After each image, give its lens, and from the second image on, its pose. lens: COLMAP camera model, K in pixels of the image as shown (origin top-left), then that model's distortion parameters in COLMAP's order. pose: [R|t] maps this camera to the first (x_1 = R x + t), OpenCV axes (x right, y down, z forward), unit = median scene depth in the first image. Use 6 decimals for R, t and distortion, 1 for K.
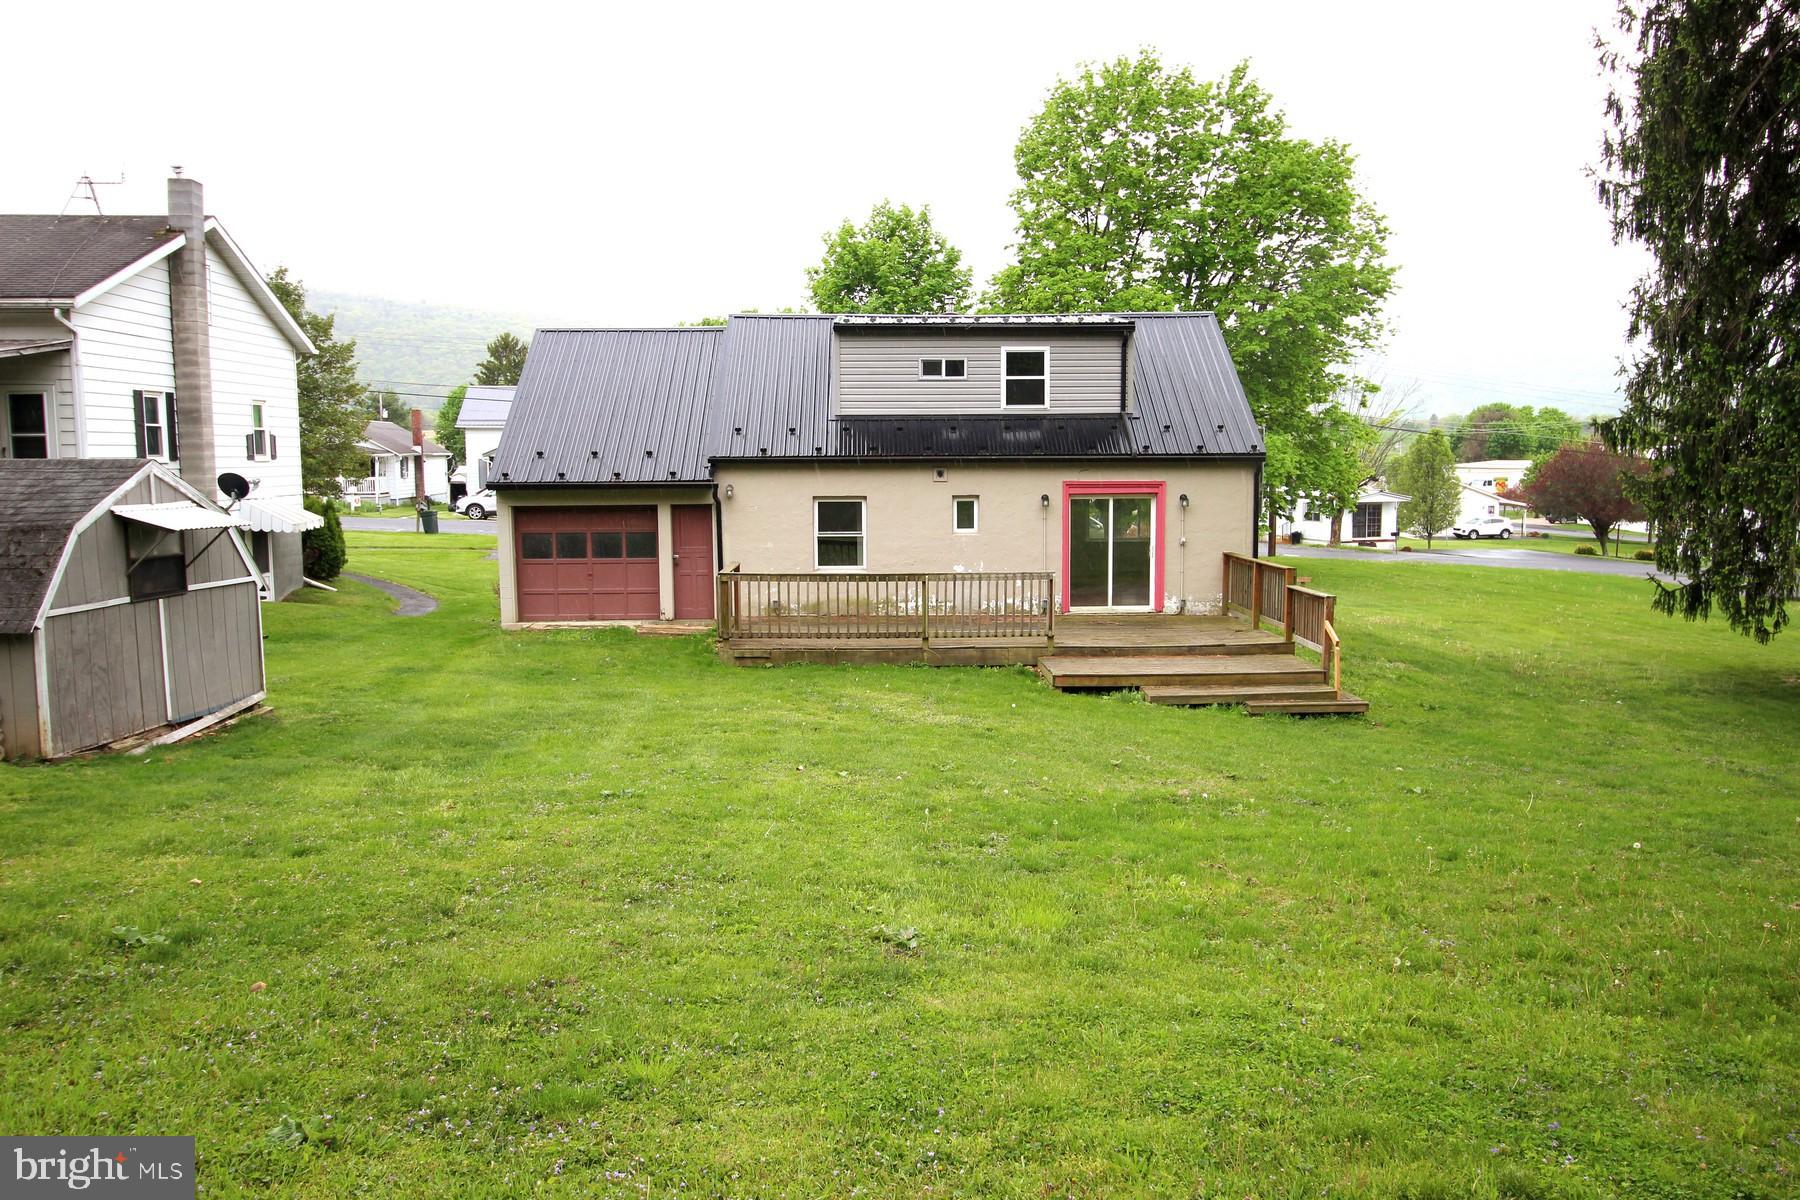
lens RADIAL K [[1368.4, 0, 900.0], [0, 1368.4, 600.0], [0, 0, 1]] dist [0.006544, 0.001776]
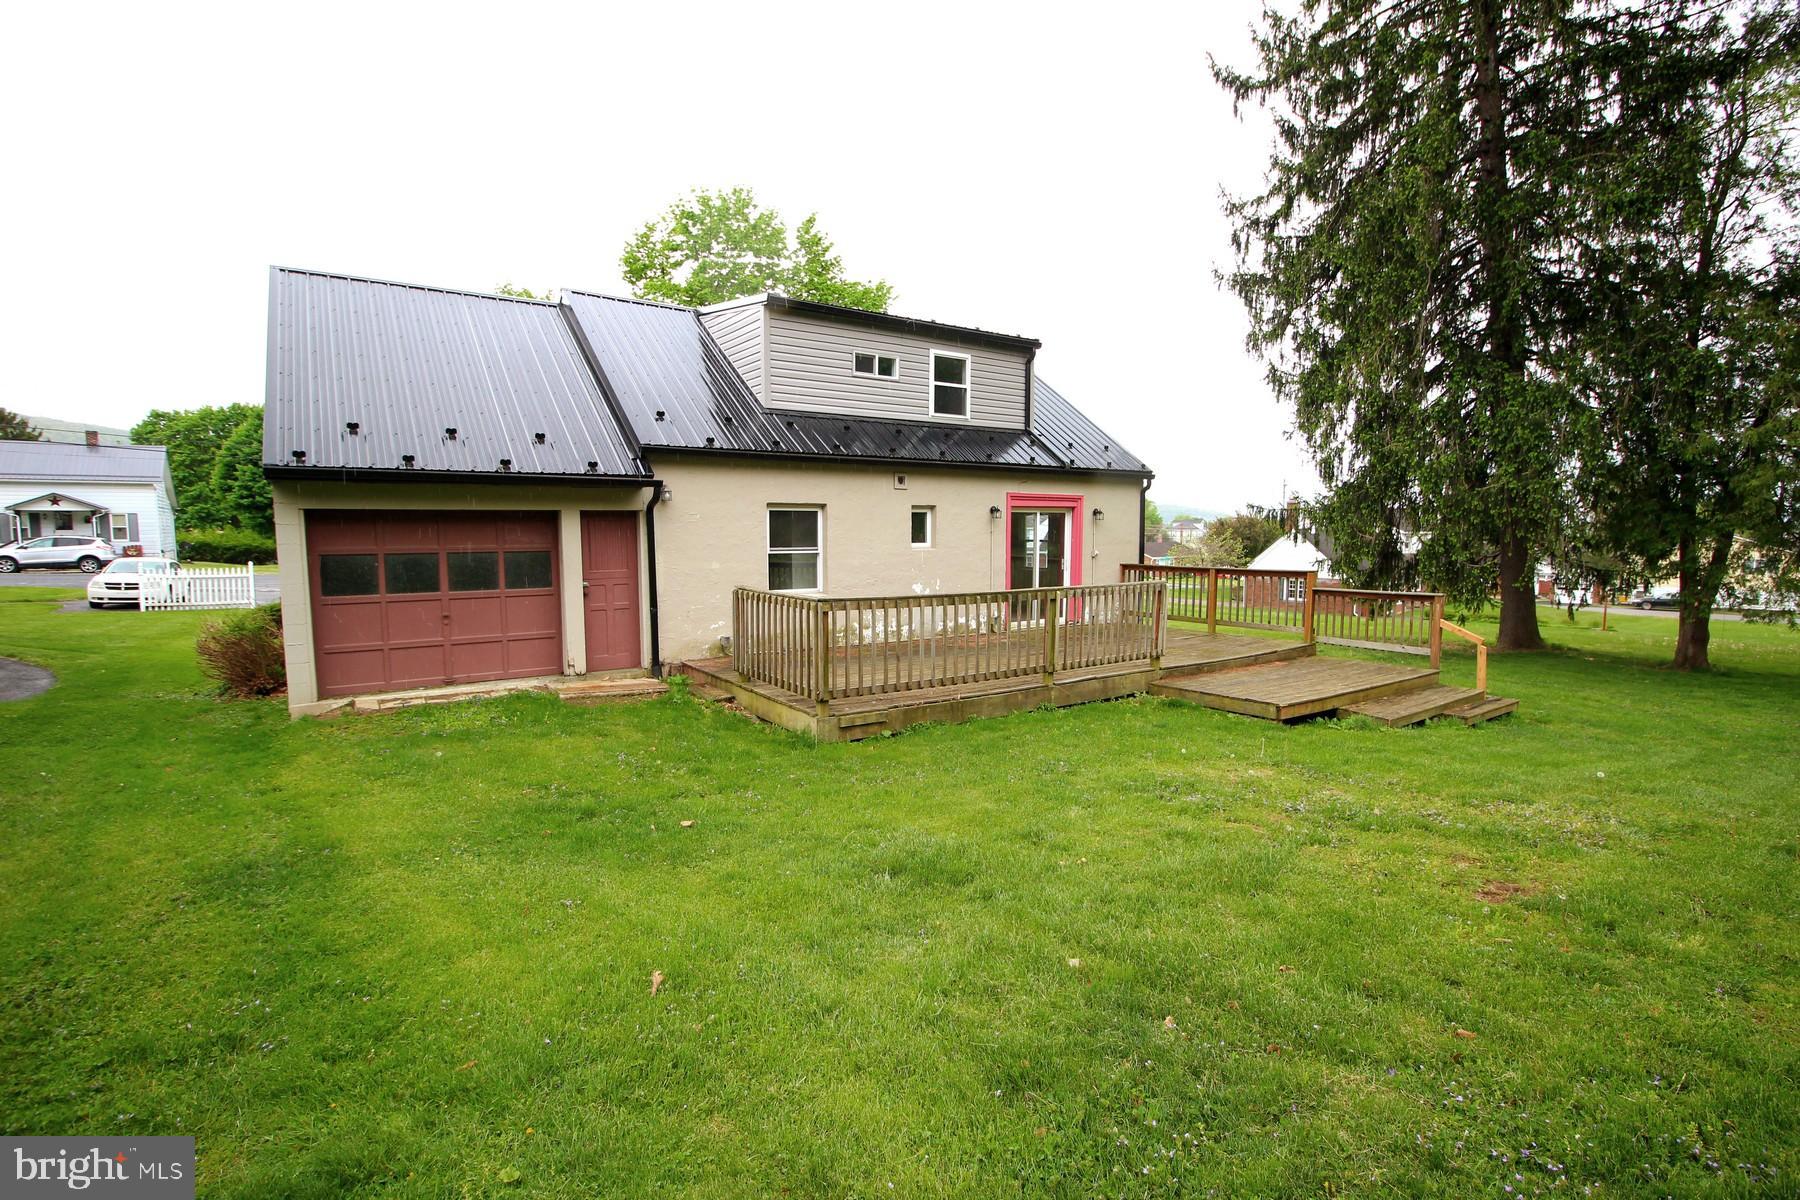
lens RADIAL K [[827.0, 0, 900.0], [0, 827.0, 600.0], [0, 0, 1]] dist [-0.017474, -0.000827]
pose [[0.836841, -0.042222, 0.545816, -0.260249], [0.053067, 0.998582, -0.004116, -0.013220], [-0.544868, 0.032409, 0.837895, 0.551810]]
